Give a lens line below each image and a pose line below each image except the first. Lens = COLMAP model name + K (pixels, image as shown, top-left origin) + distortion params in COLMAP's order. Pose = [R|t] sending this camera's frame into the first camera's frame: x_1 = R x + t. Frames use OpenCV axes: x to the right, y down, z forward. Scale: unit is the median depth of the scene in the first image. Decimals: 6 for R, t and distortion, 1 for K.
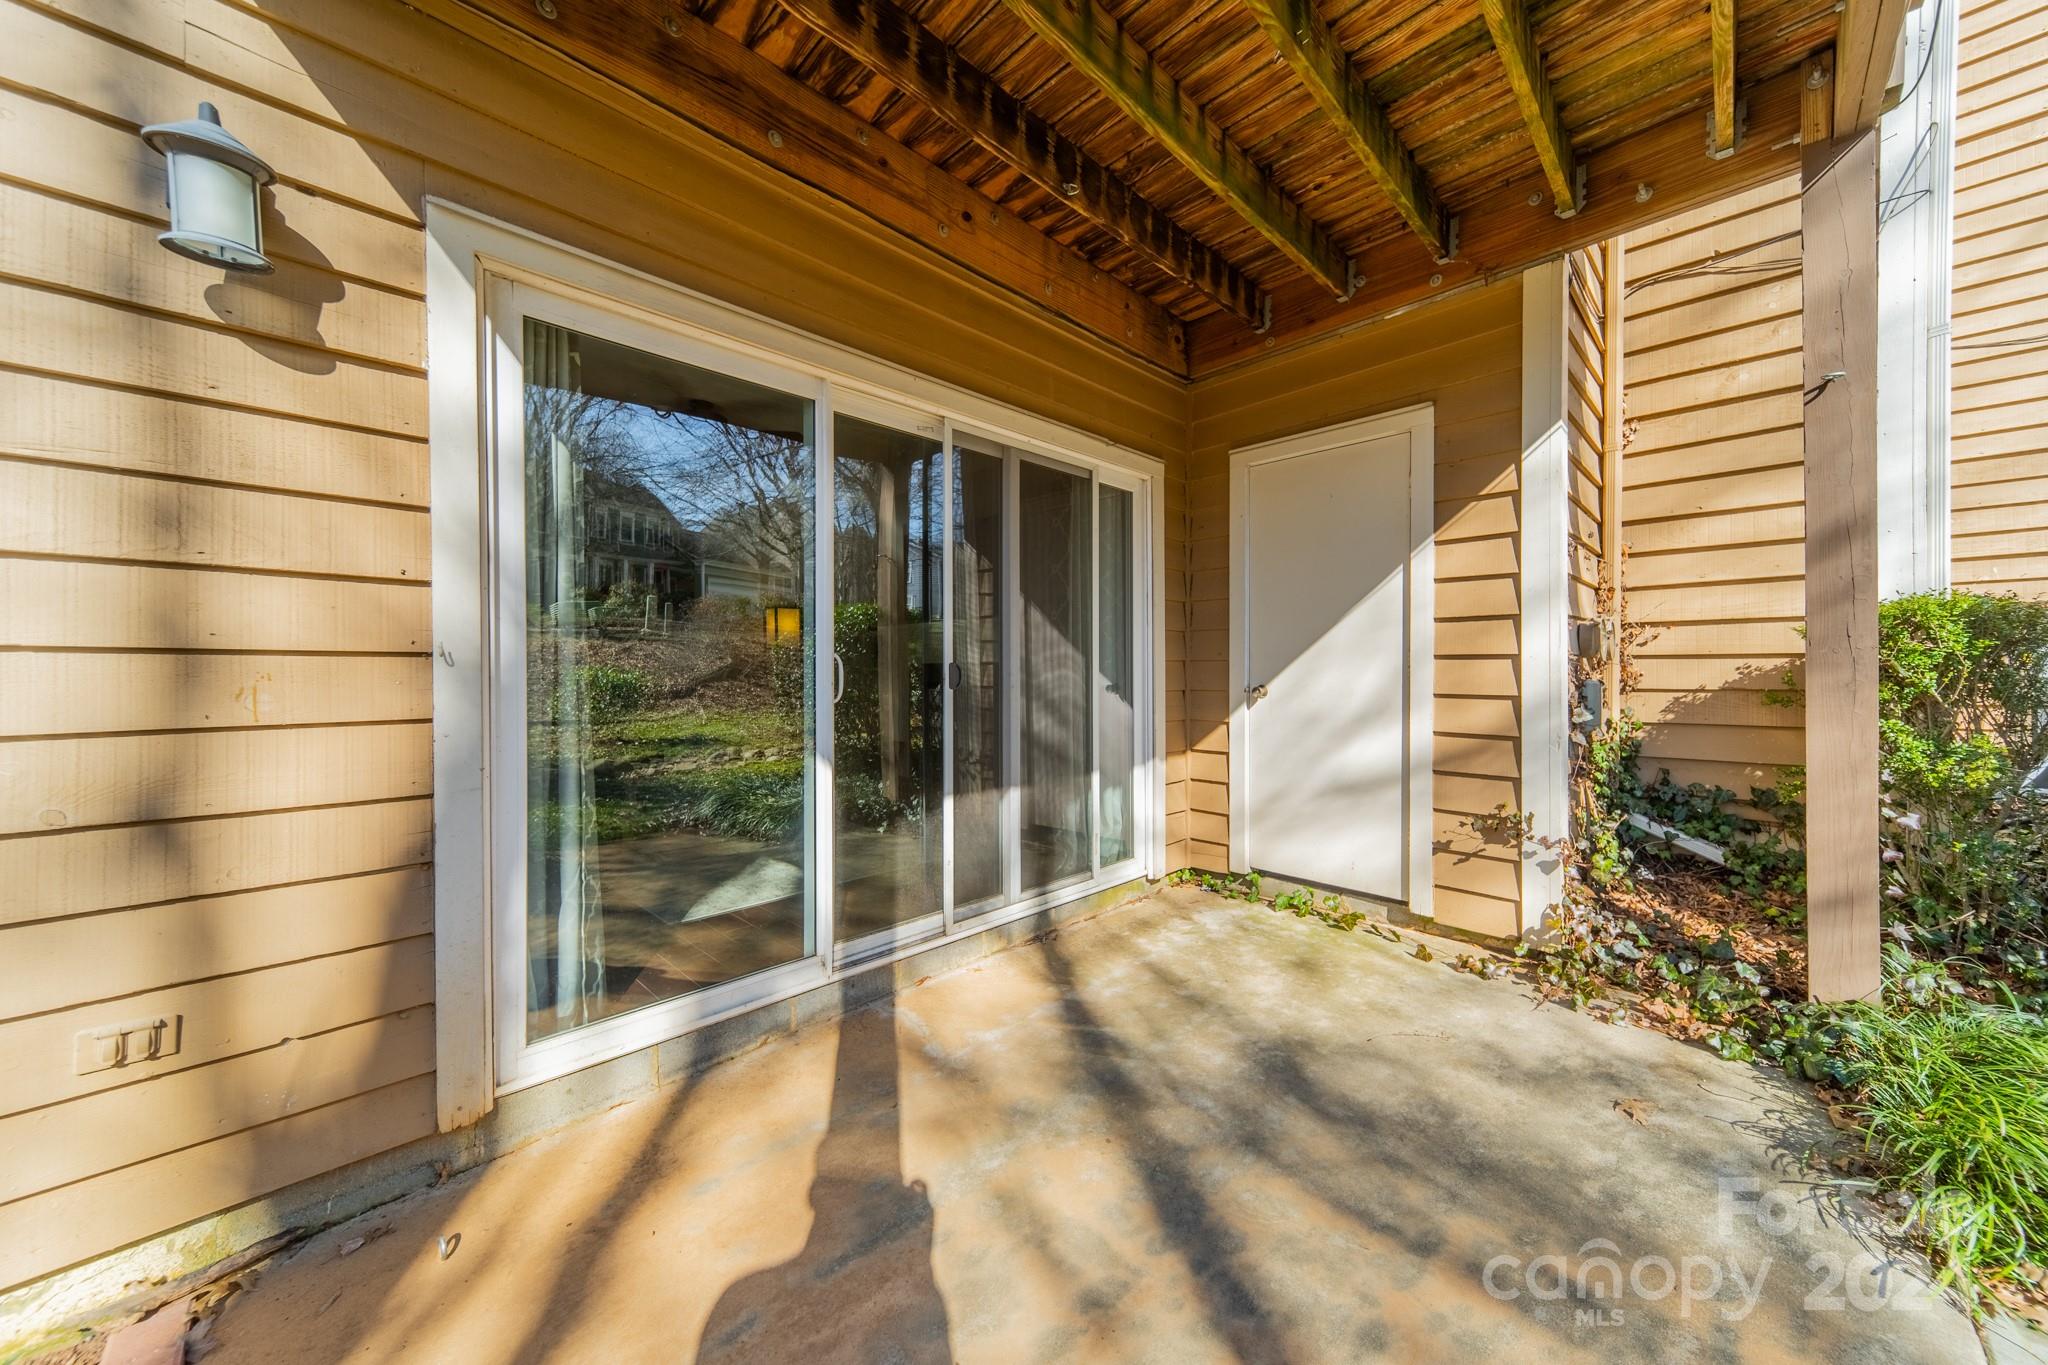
lens RADIAL K [[723.3, 0, 1019.2], [0, 723.3, 679.9], [0, 0, 1]] dist [0.001014, 0.000246]
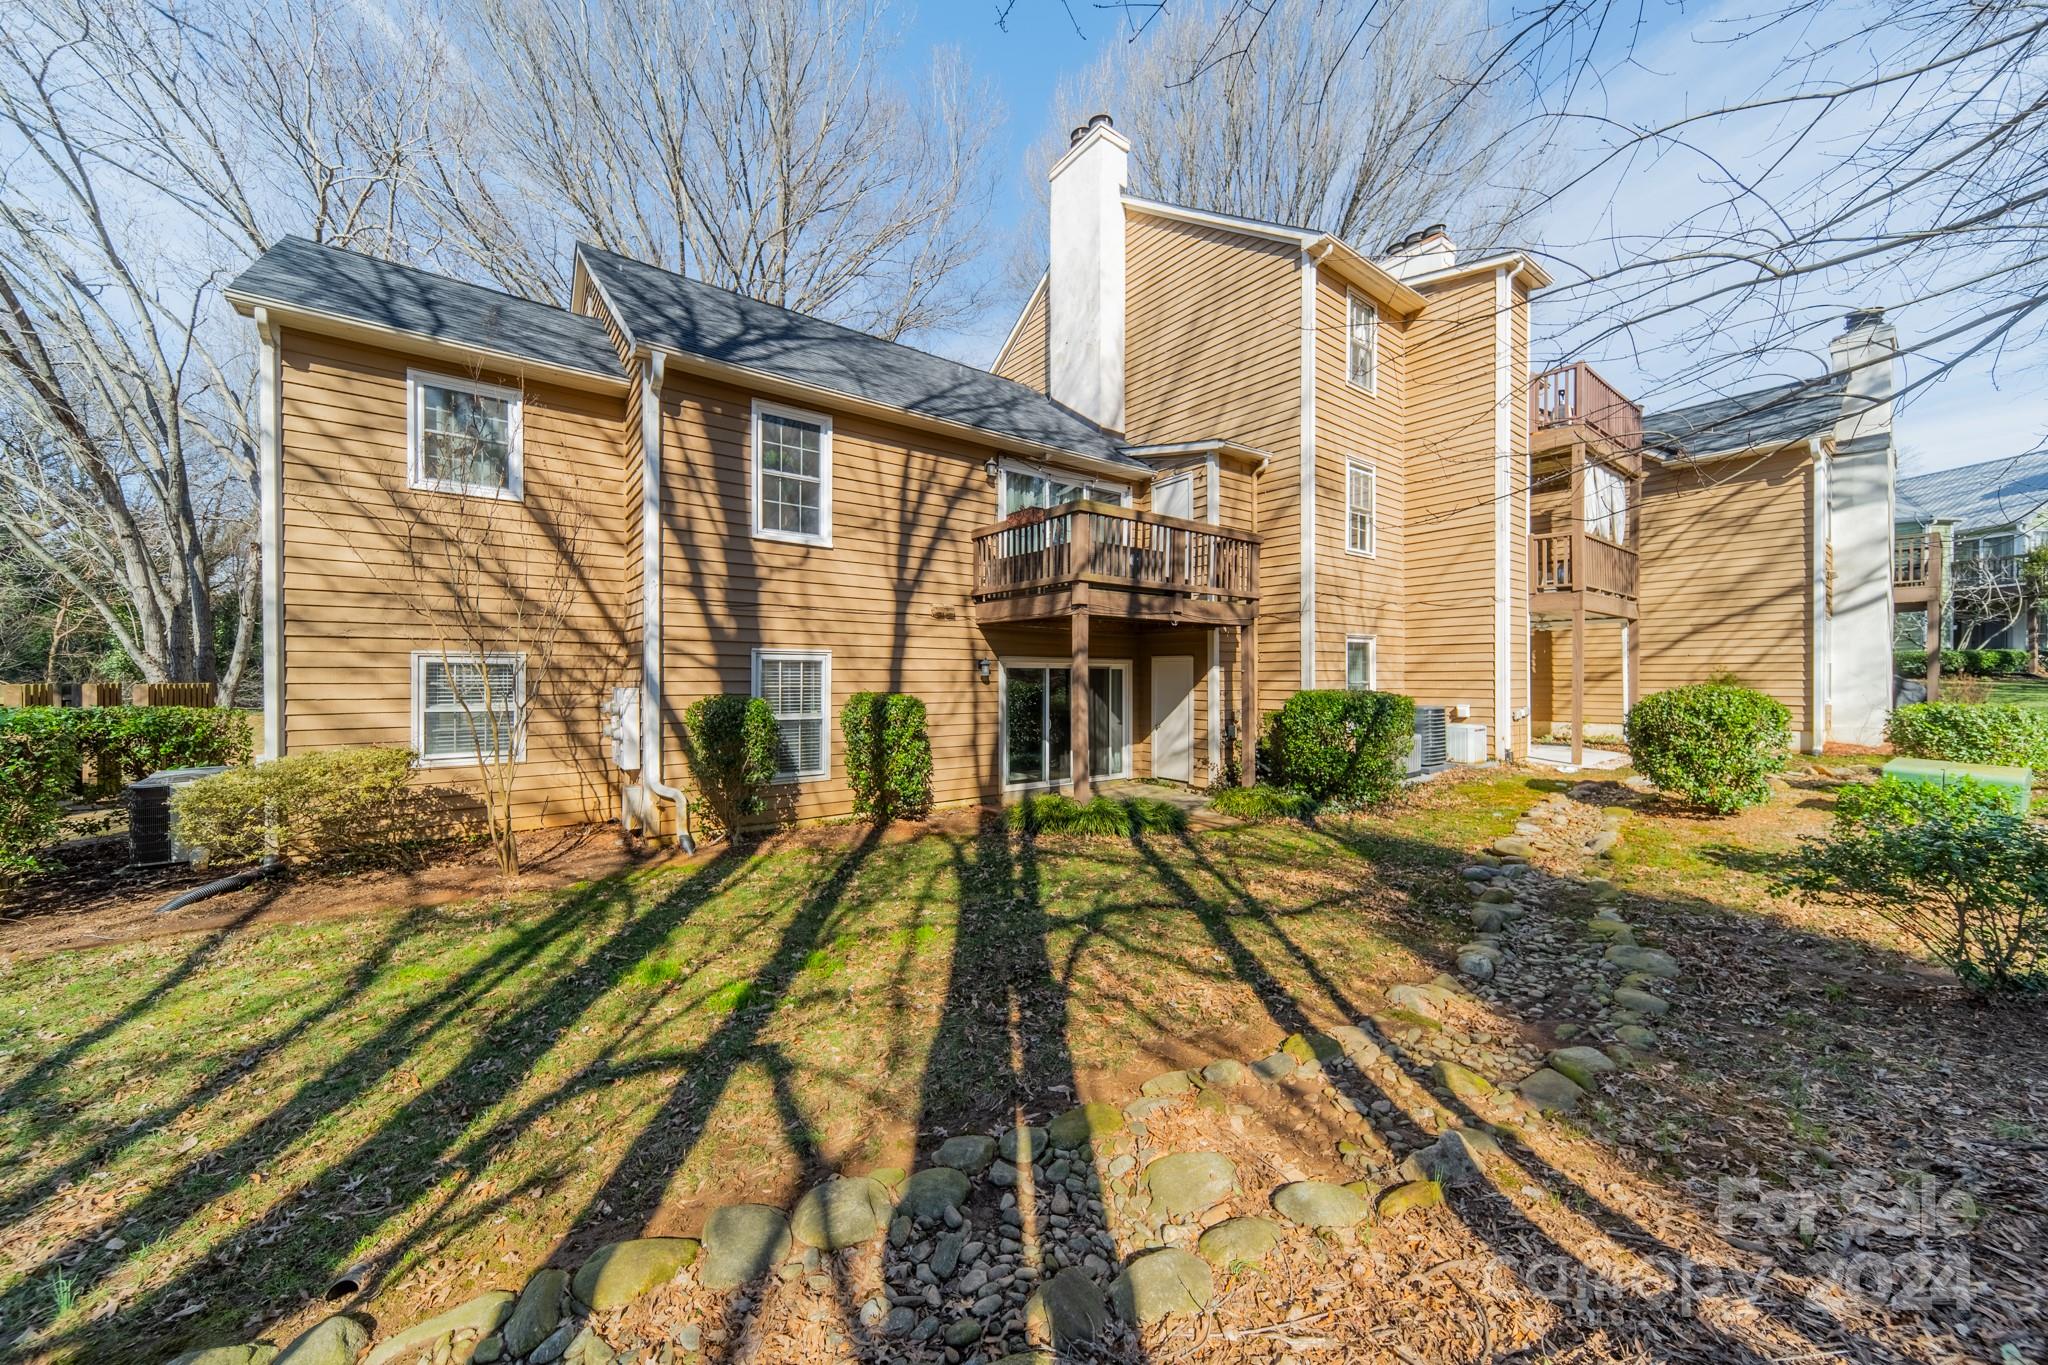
lens RADIAL K [[723.3, 0, 1028.8], [0, 723.3, 682.4], [0, 0, 1]] dist [0.001014, 0.000246]
pose [[0.992249, 0.007841, -0.124018, 0.177323], [-0.008391, 0.999957, -0.003914, -0.218435], [0.123982, 0.004924, 0.992272, -3.180125]]
